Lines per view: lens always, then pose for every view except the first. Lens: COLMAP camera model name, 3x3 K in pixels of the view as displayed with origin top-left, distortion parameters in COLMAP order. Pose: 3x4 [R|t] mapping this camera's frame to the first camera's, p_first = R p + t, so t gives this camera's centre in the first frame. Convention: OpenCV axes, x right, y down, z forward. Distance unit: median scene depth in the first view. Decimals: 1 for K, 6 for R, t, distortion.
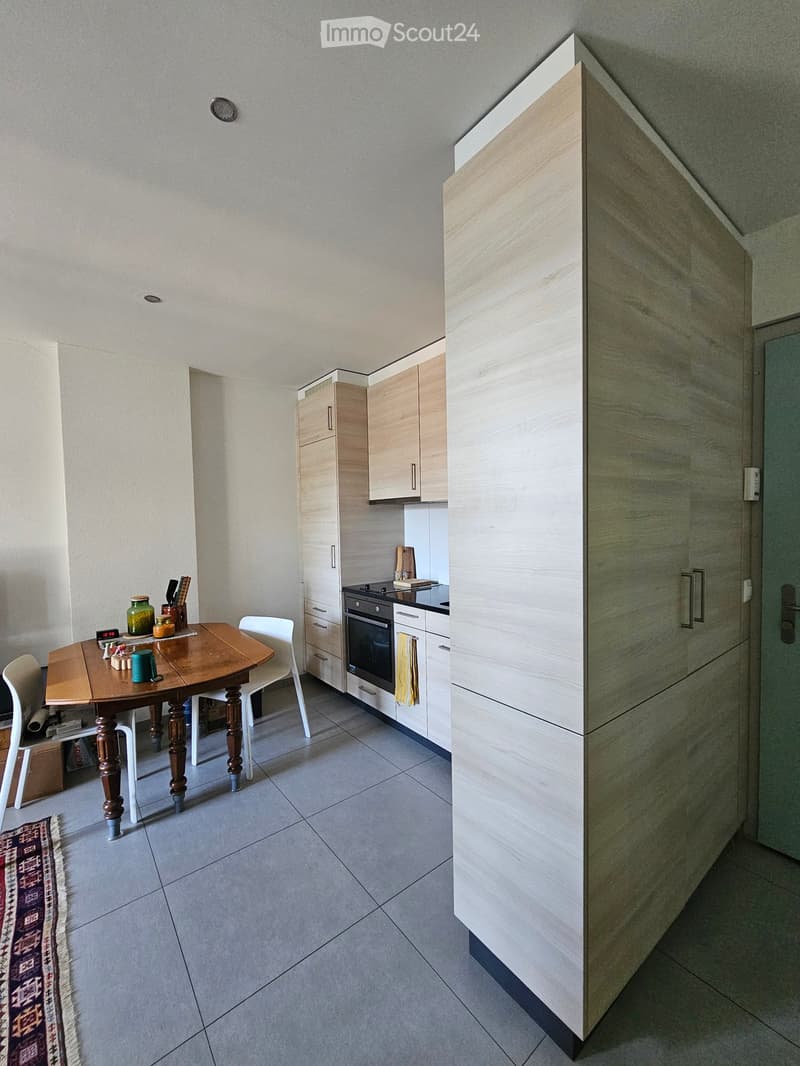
lens RADIAL K [[435.8, 0, 400.3], [0, 435.8, 538.8], [0, 0, 1]] dist [0.003637, 0.000674]
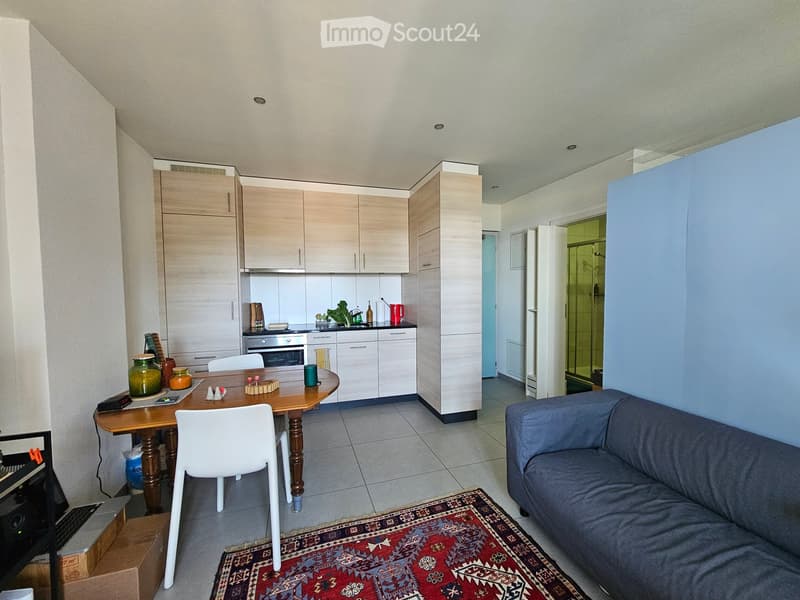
lens RADIAL K [[327.0, 0, 400.8], [0, 327.0, 300.5], [0, 0, 1]] dist [0.003637, 0.000674]
pose [[0.348475, -0.016163, 0.937179, -0.997414], [0.043346, 0.999059, 0.001112, 0.036412], [-0.936315, 0.040236, 0.348848, 0.222266]]
